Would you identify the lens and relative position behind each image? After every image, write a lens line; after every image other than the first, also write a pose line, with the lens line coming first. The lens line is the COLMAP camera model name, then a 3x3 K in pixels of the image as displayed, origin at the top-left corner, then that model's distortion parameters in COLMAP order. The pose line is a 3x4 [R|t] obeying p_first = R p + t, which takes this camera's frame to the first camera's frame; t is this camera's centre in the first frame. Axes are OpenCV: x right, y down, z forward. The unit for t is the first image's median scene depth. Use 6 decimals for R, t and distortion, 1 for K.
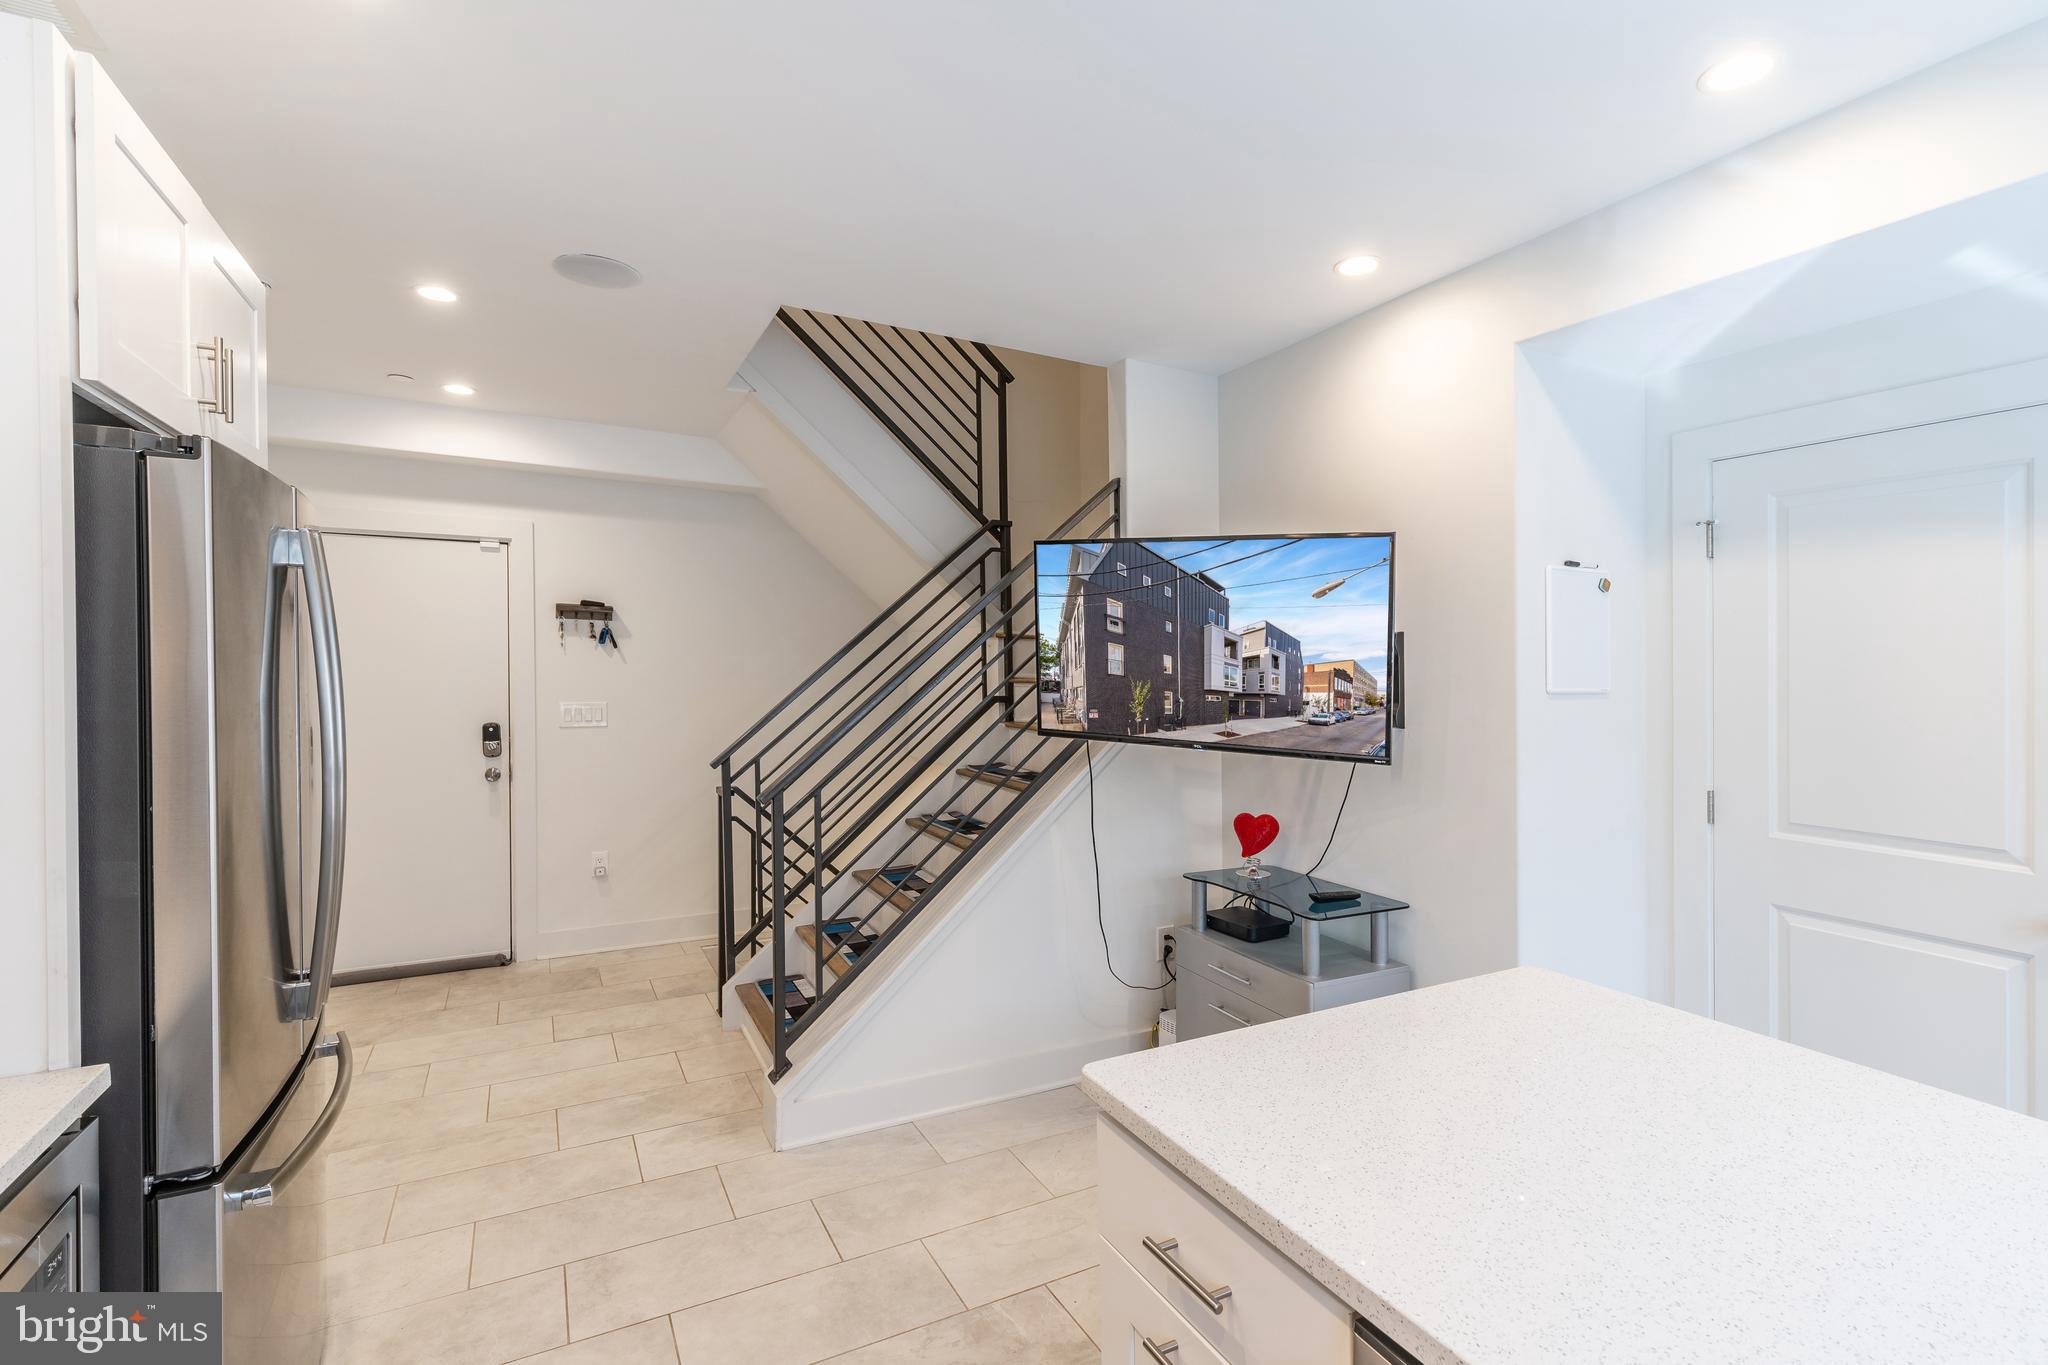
lens RADIAL K [[928.8, 0, 1028.5], [0, 928.8, 674.6], [0, 0, 1]] dist [0.002497, -0.000929]
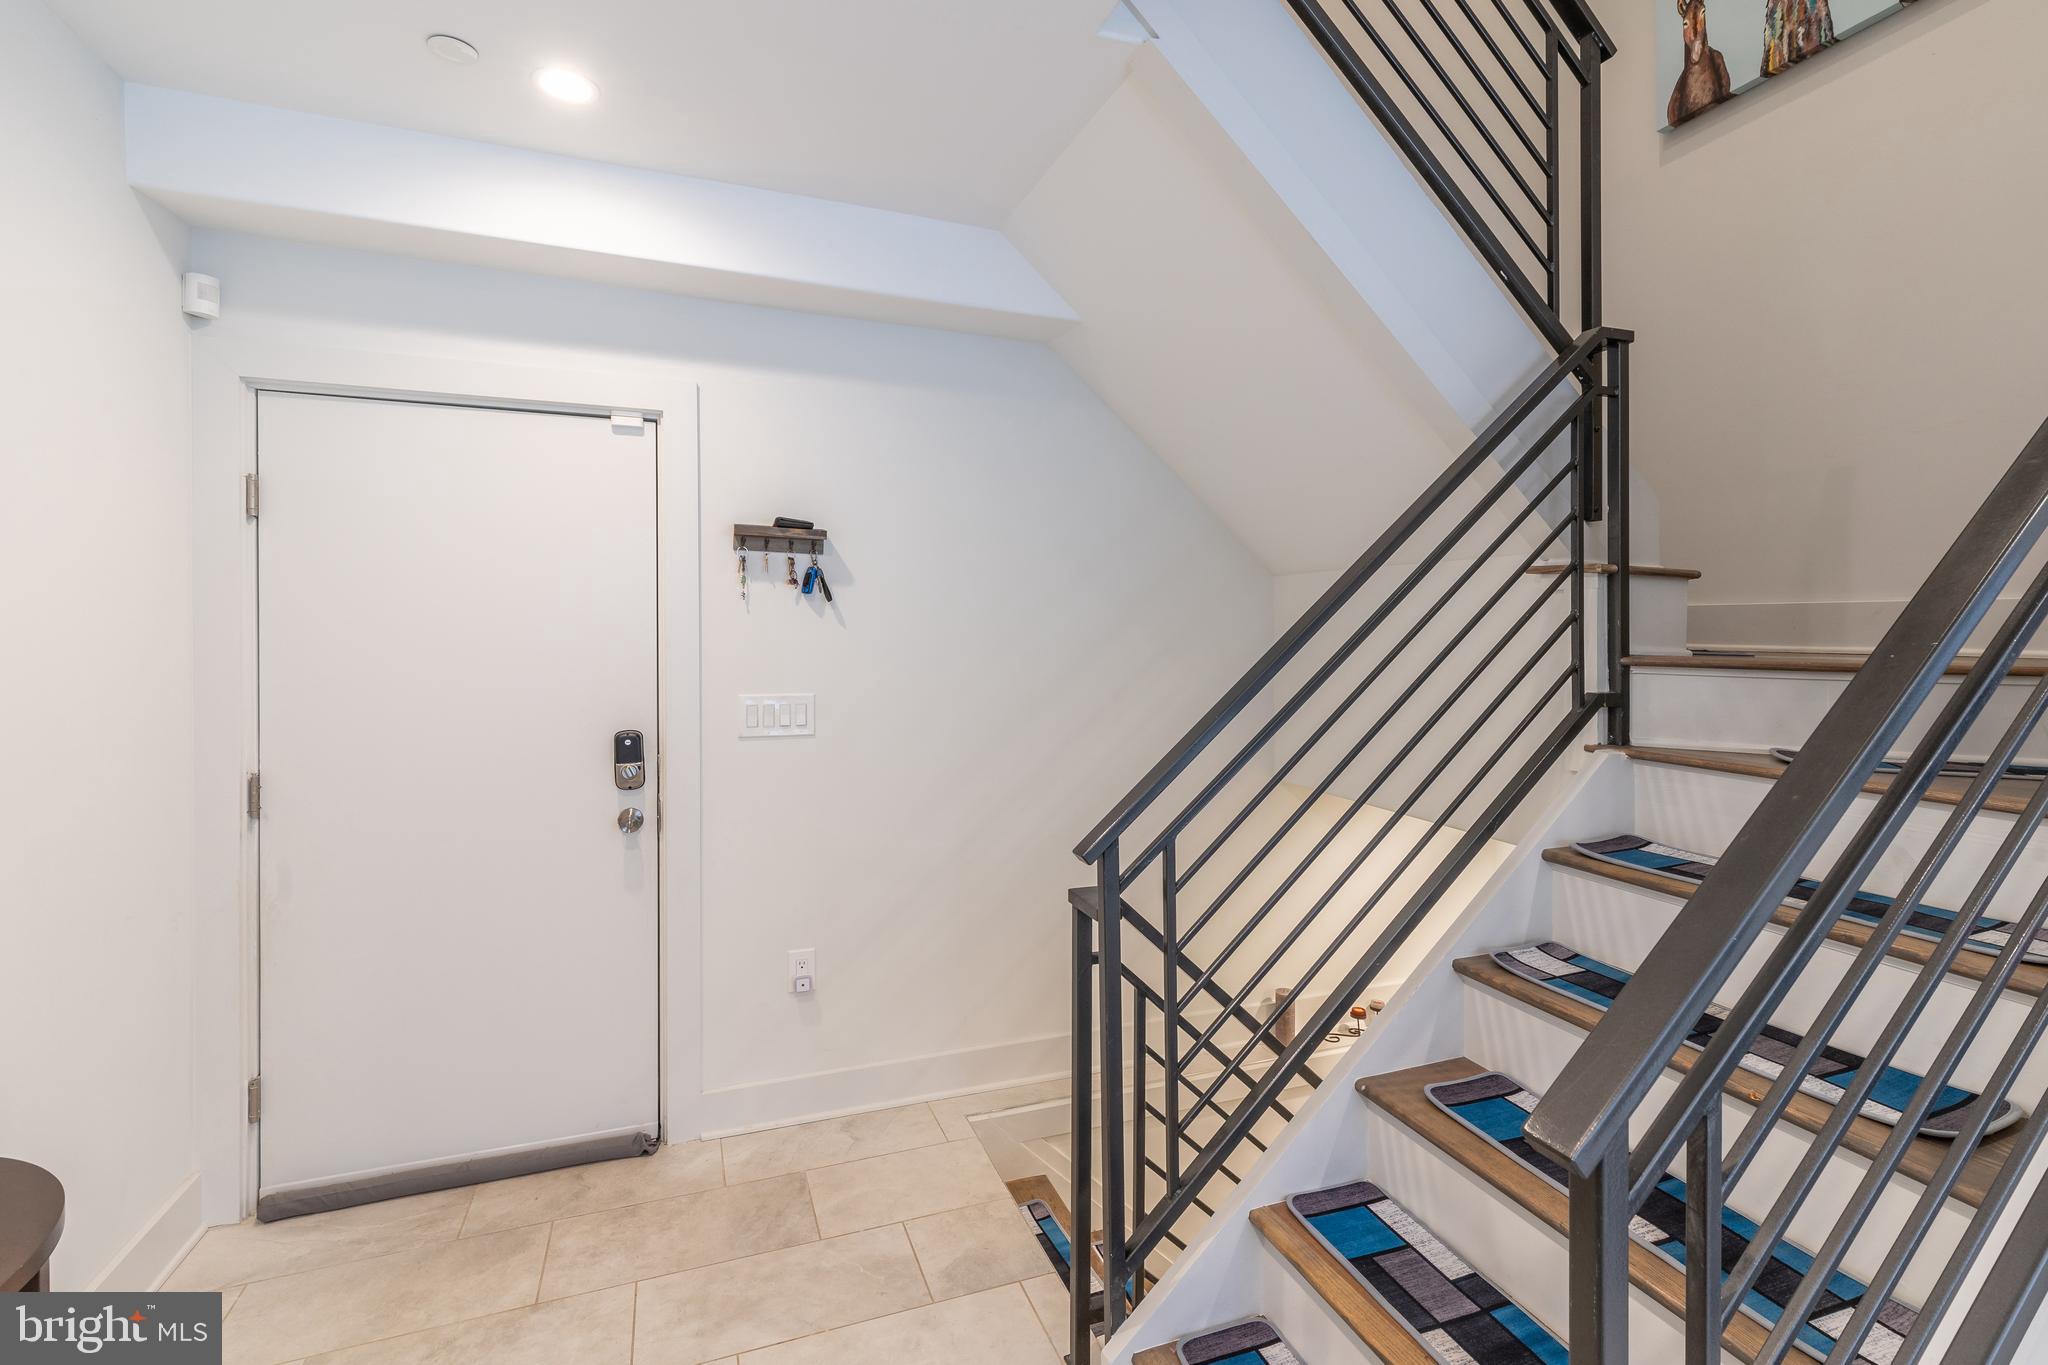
lens RADIAL K [[928.8, 0, 1016.7], [0, 928.8, 634.0], [0, 0, 1]] dist [0.002497, -0.000929]
pose [[0.989903, 0.001735, -0.141733, -0.258341], [-0.002394, 0.999987, -0.004478, -0.005945], [0.141723, 0.004772, 0.989895, 0.463979]]
